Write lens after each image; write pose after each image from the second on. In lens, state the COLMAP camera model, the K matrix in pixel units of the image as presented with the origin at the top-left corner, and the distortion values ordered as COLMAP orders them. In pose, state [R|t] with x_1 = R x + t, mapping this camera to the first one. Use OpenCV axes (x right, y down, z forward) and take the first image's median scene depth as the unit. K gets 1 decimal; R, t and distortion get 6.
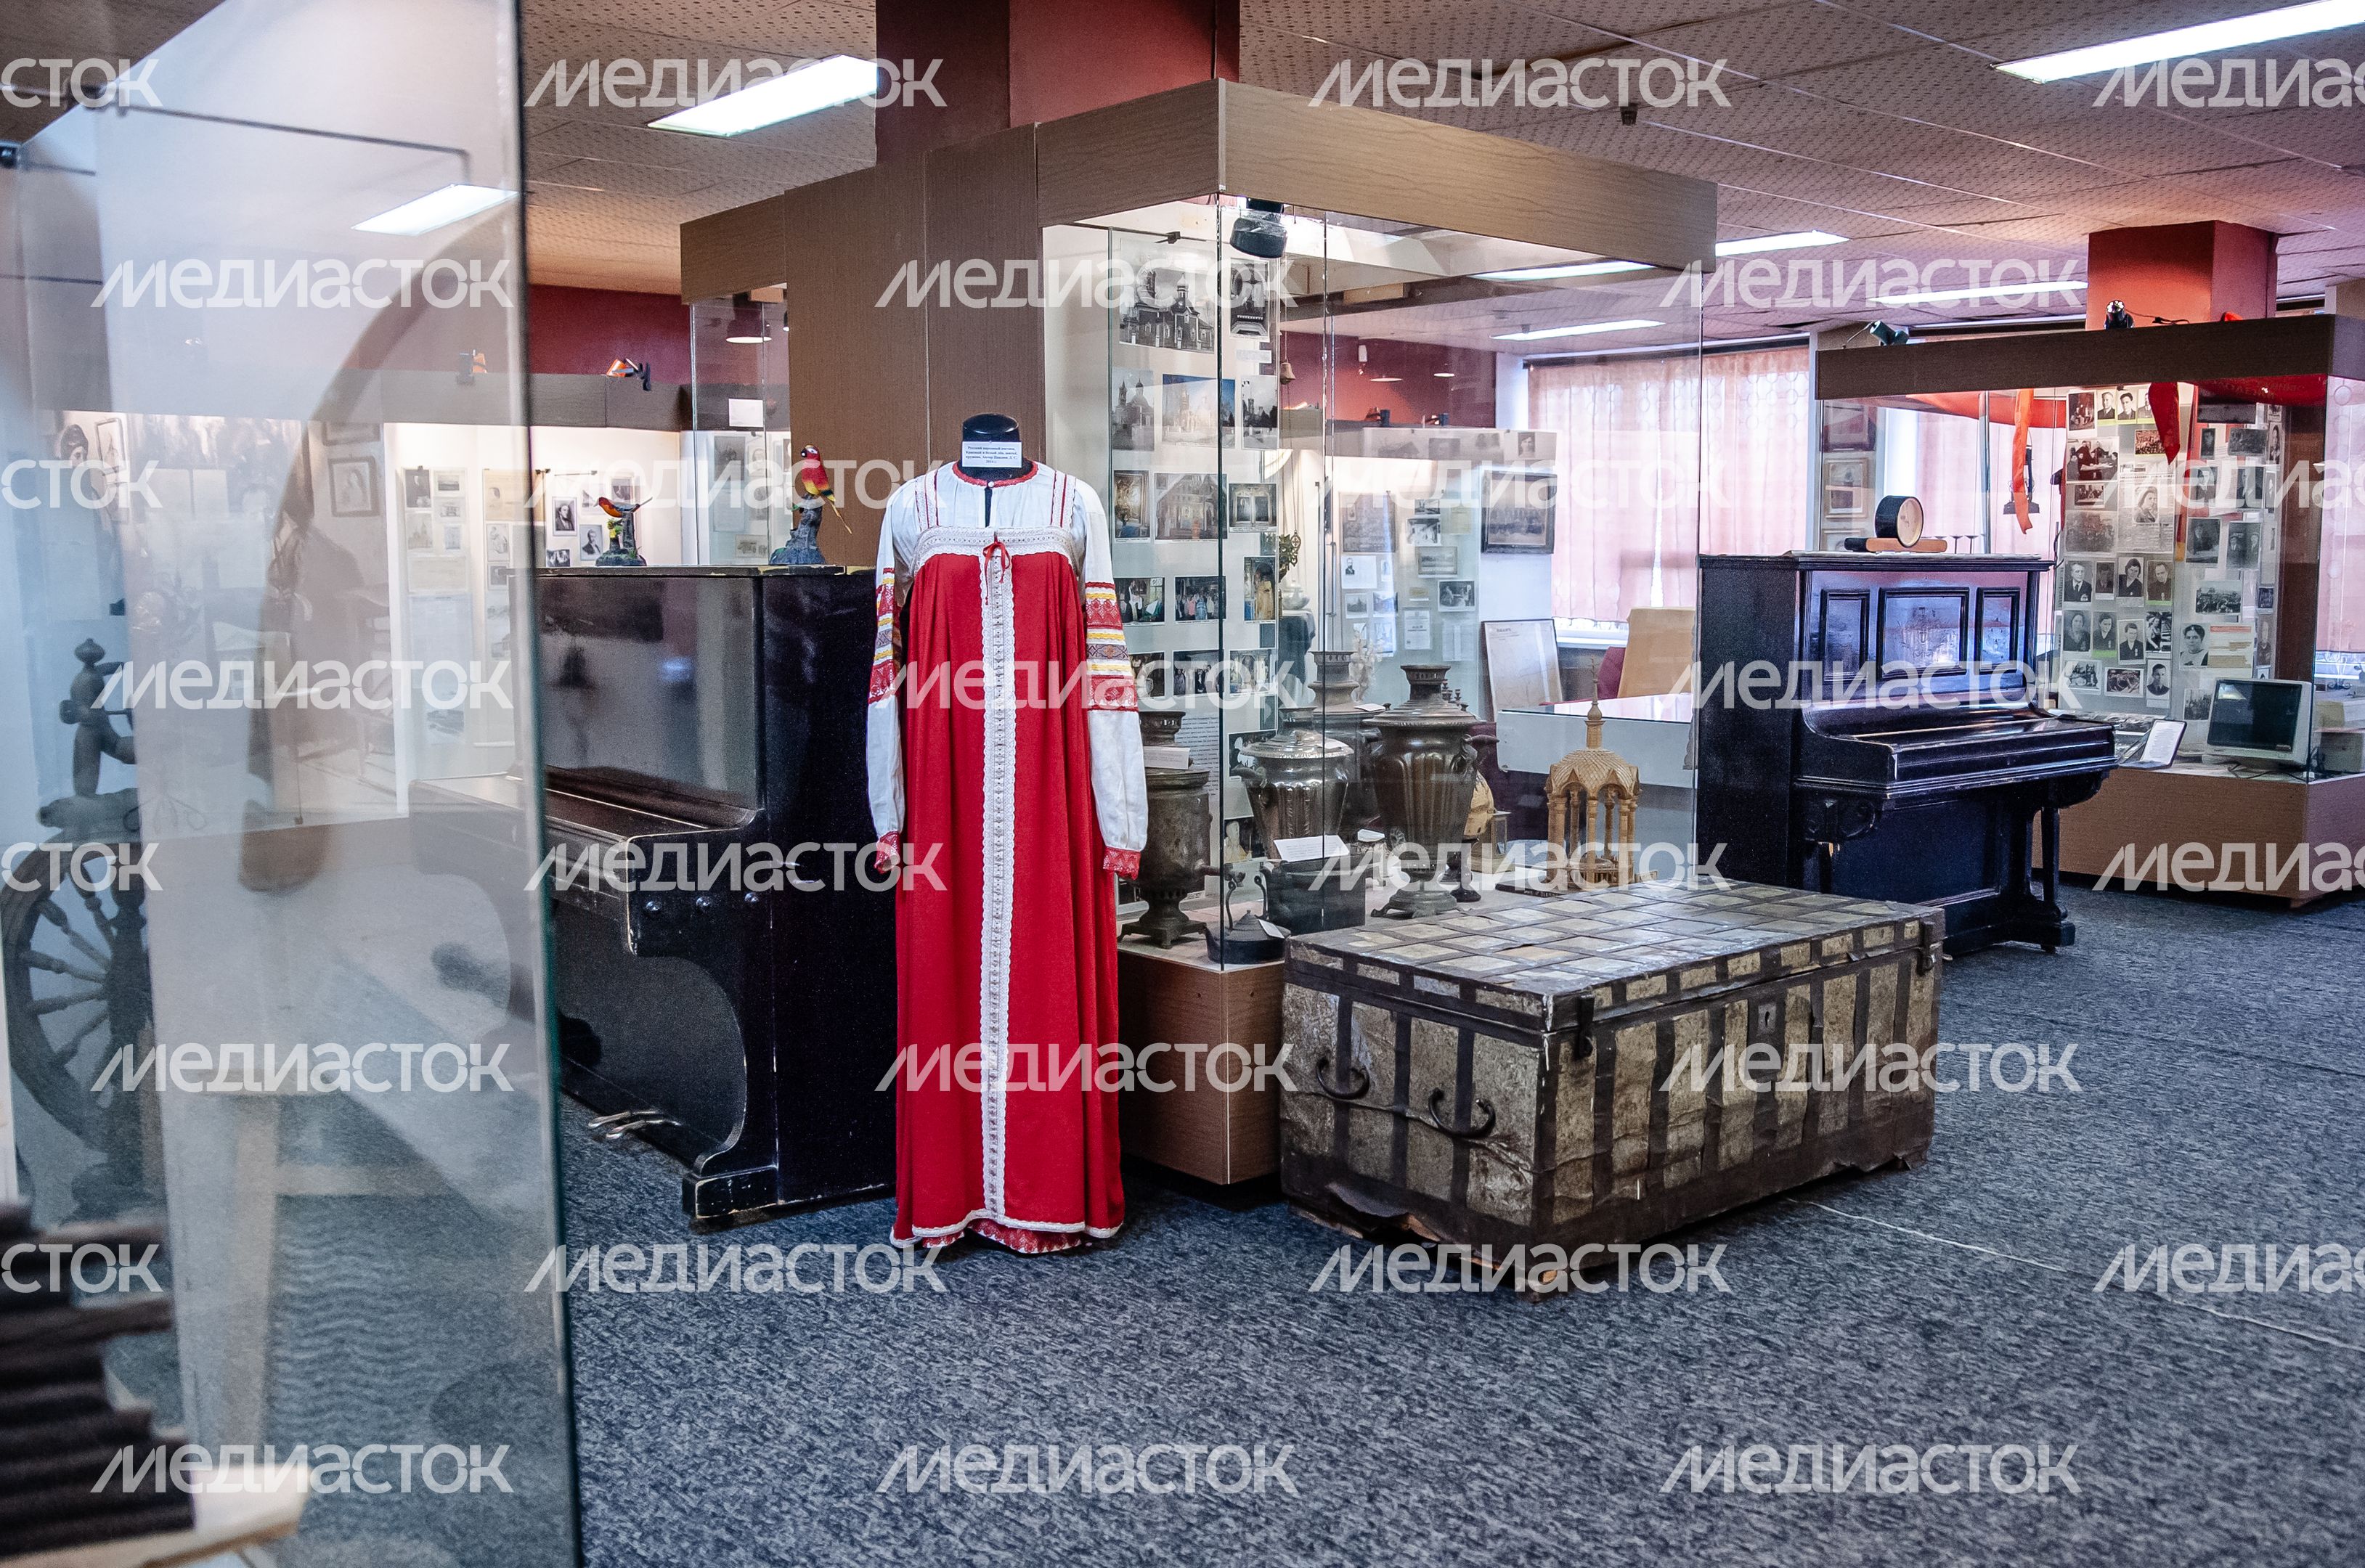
lens RADIAL K [[2112.9, 0, 1317.0], [0, 2112.9, 781.0], [0, 0, 1]] dist [-0.095053, 0.044731]
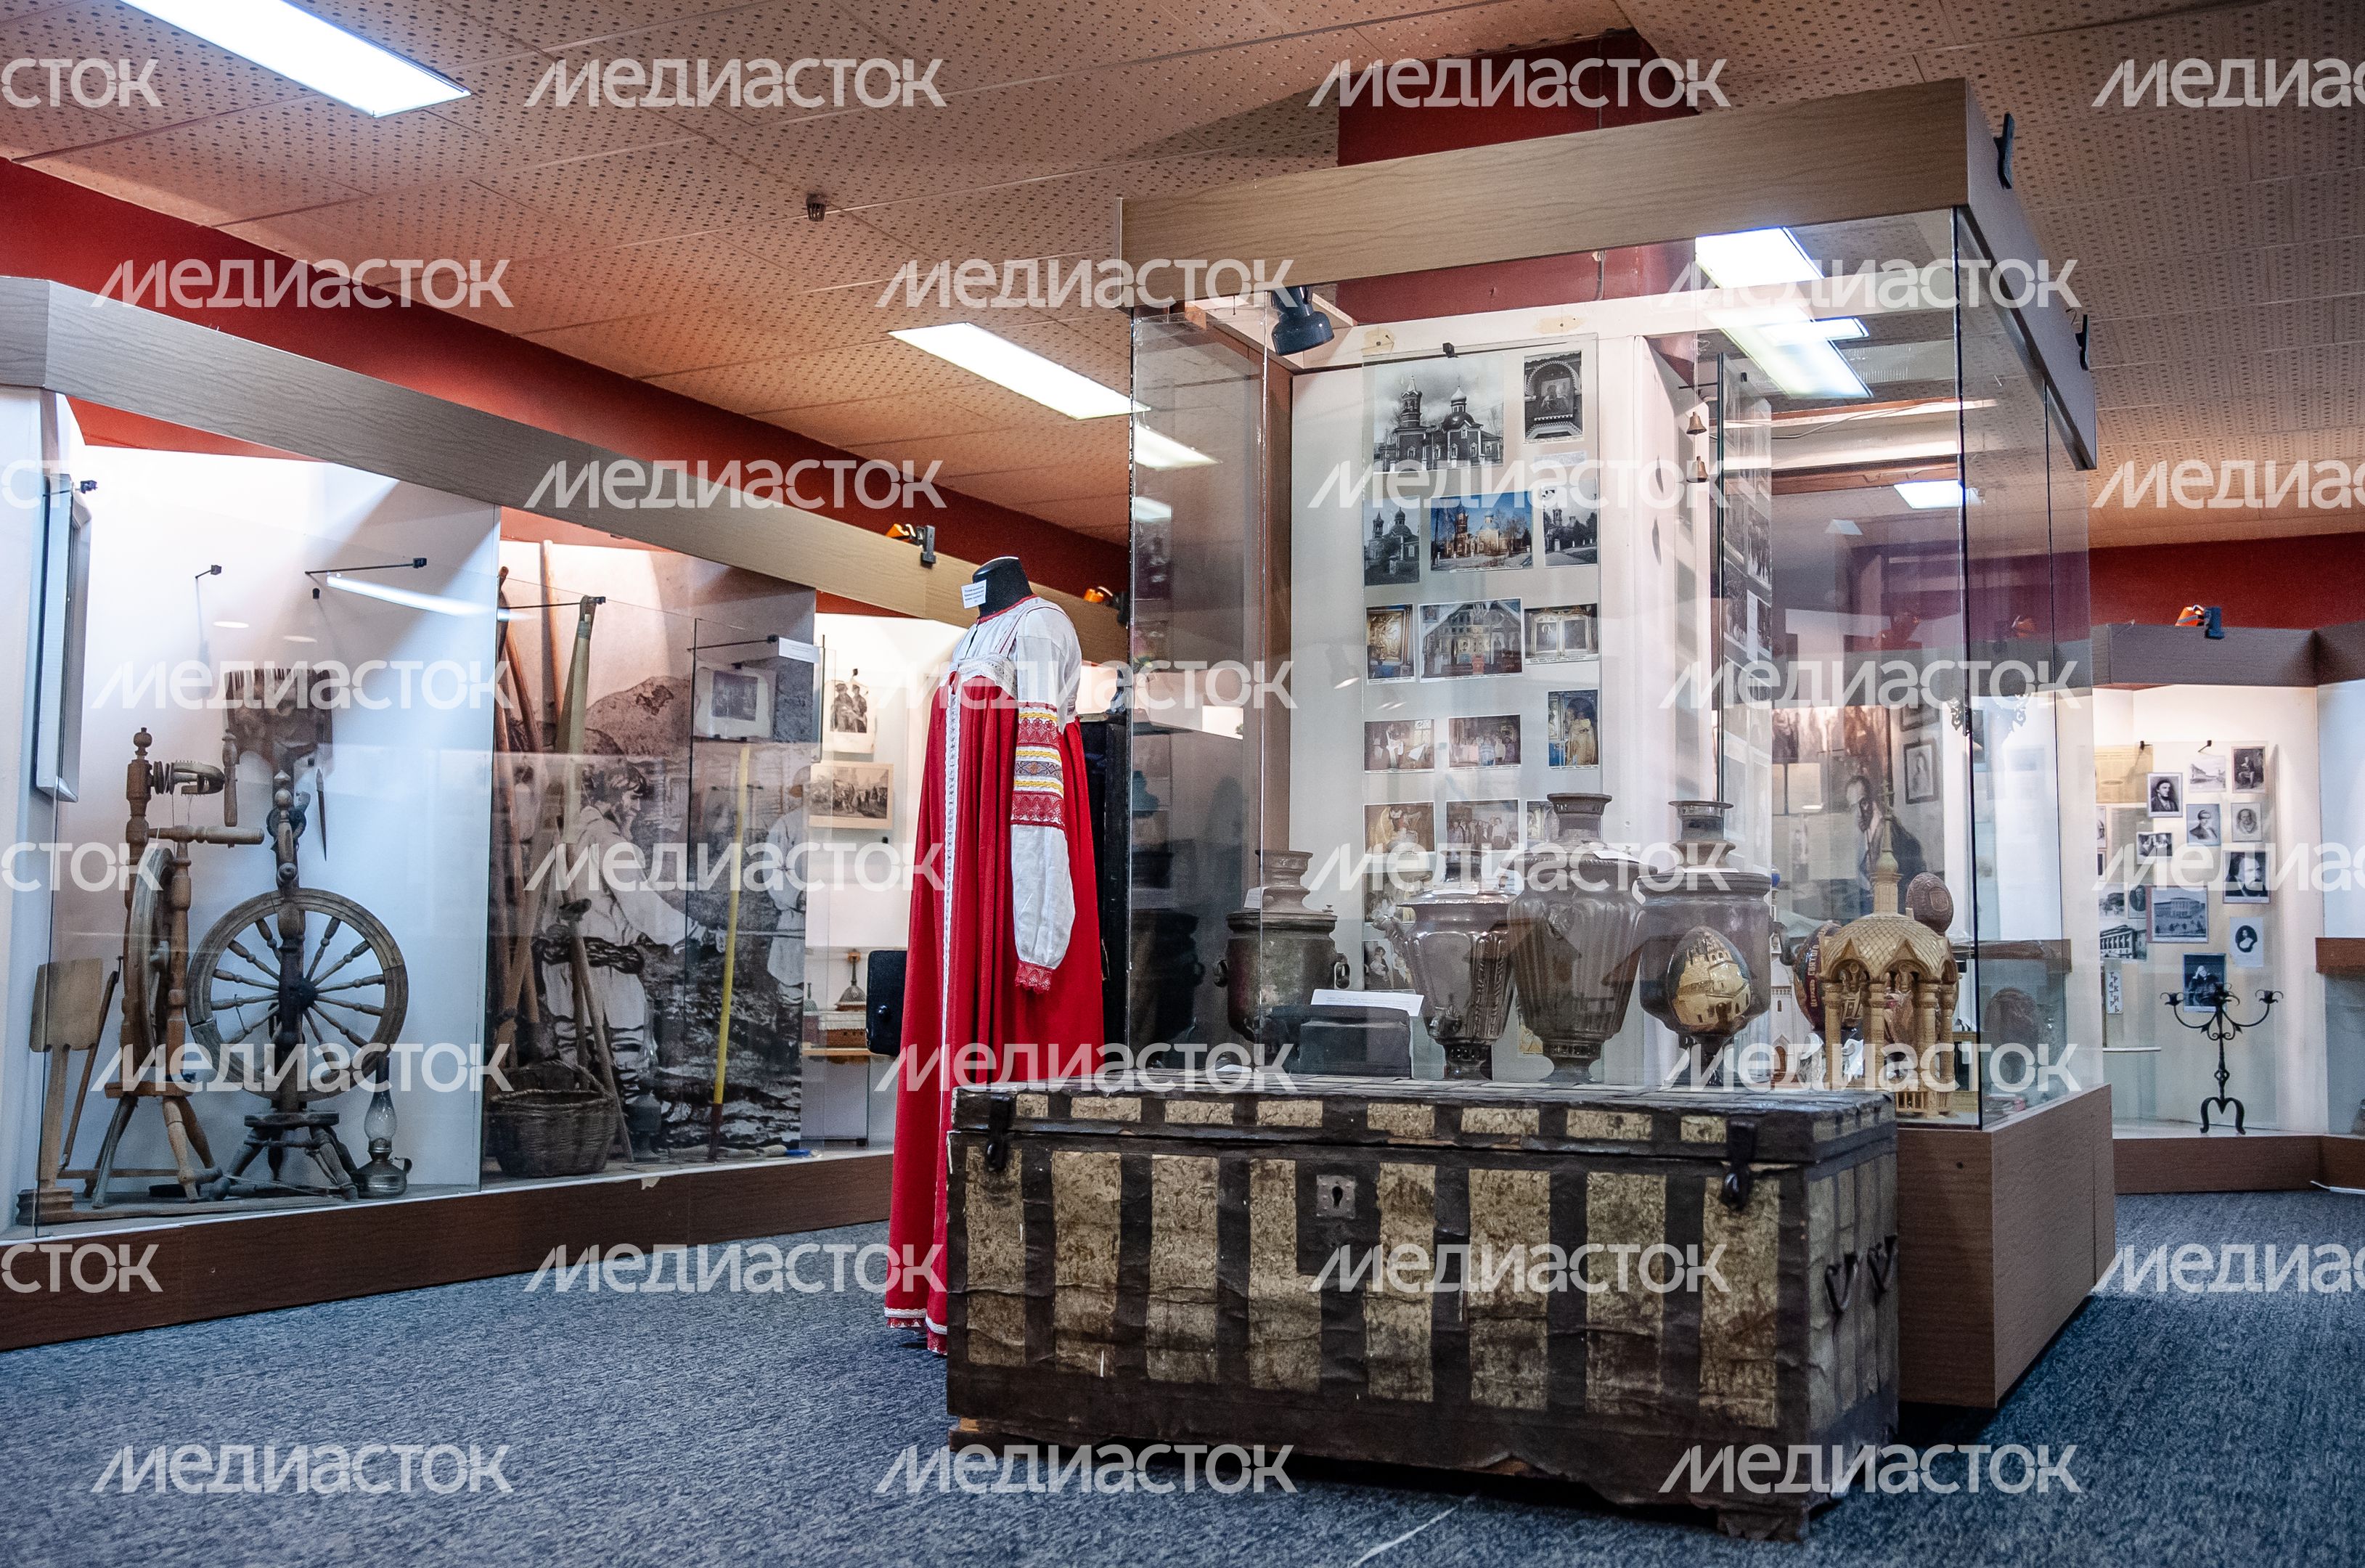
lens RADIAL K [[2421.0, 0, 1170.9], [0, 2421.0, 793.6], [0, 0, 1]] dist [0.045842, 0.000000]
pose [[0.370041, -0.069603, -0.926404, 1.017963], [-0.106449, 0.987445, -0.116709, 0.081526], [0.922897, 0.141802, 0.357986, 0.641191]]
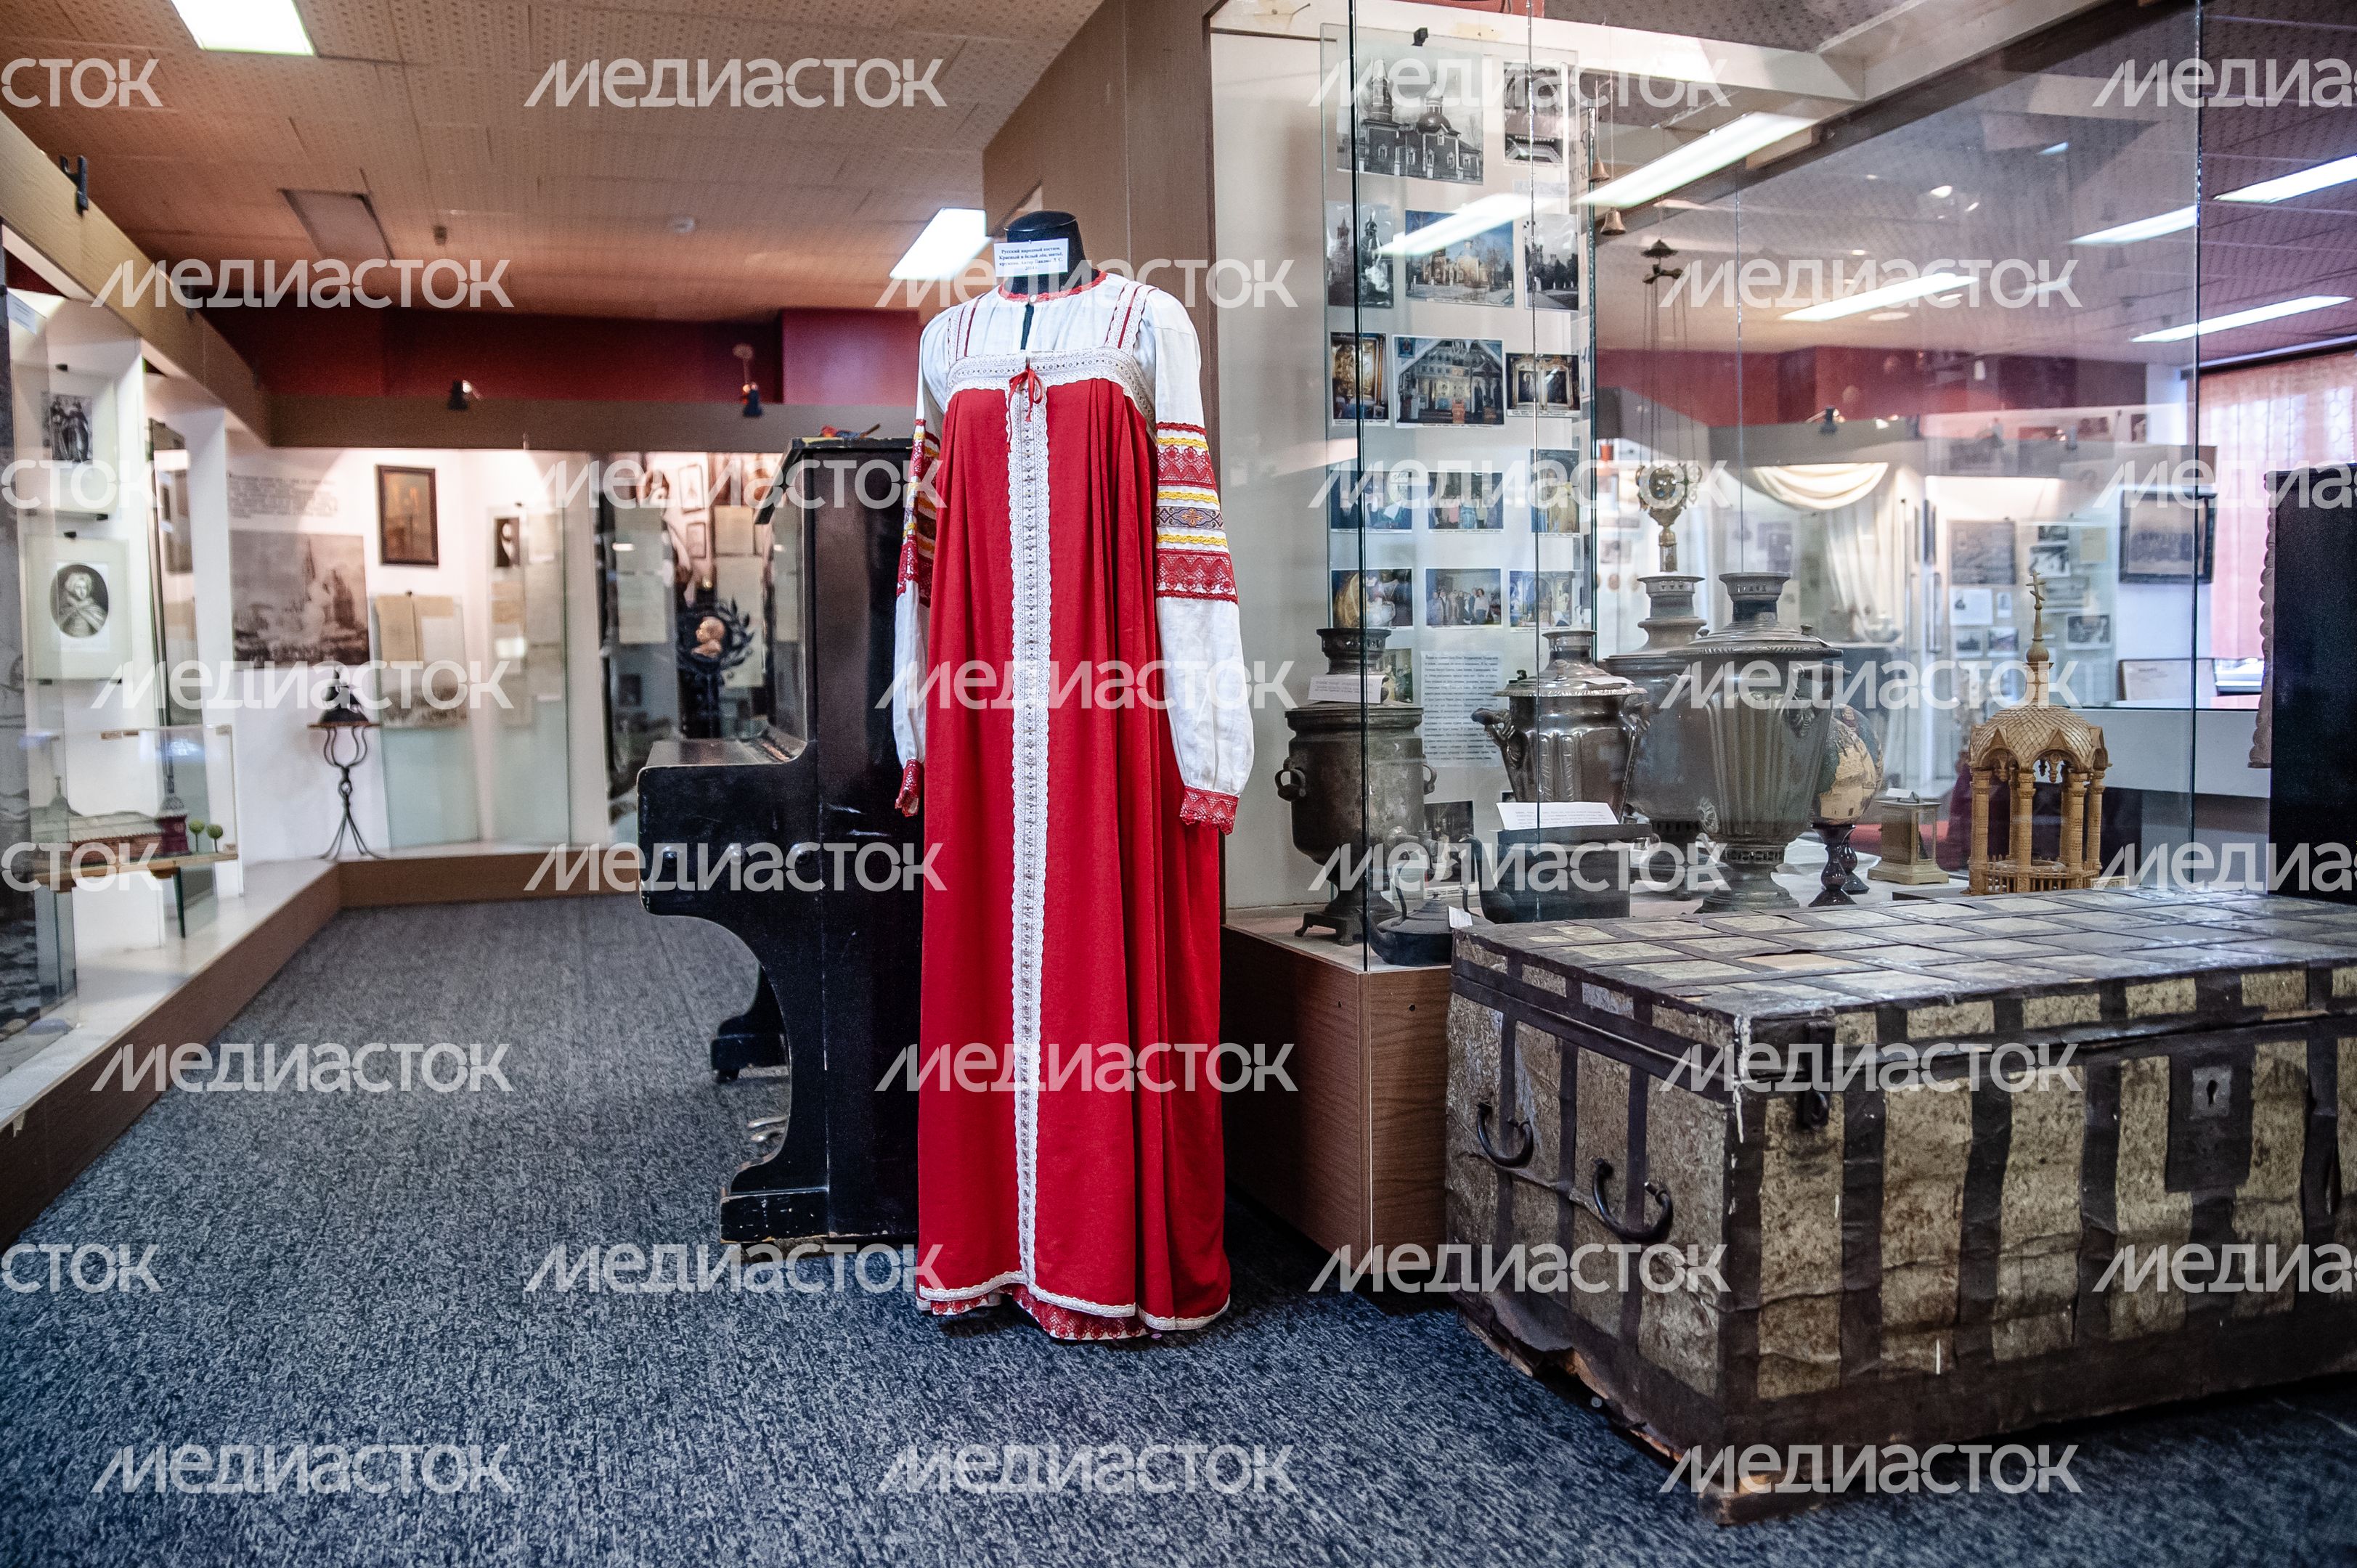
lens RADIAL K [[1934.1, 0, 1179.0], [0, 1934.1, 776.8], [0, 0, 1]] dist [-0.114648, 0.126844]
pose [[0.909147, 0.007887, -0.416401, 0.175104], [-0.026847, 0.998851, -0.039696, 0.054460], [0.415609, 0.047269, 0.908314, 0.398678]]
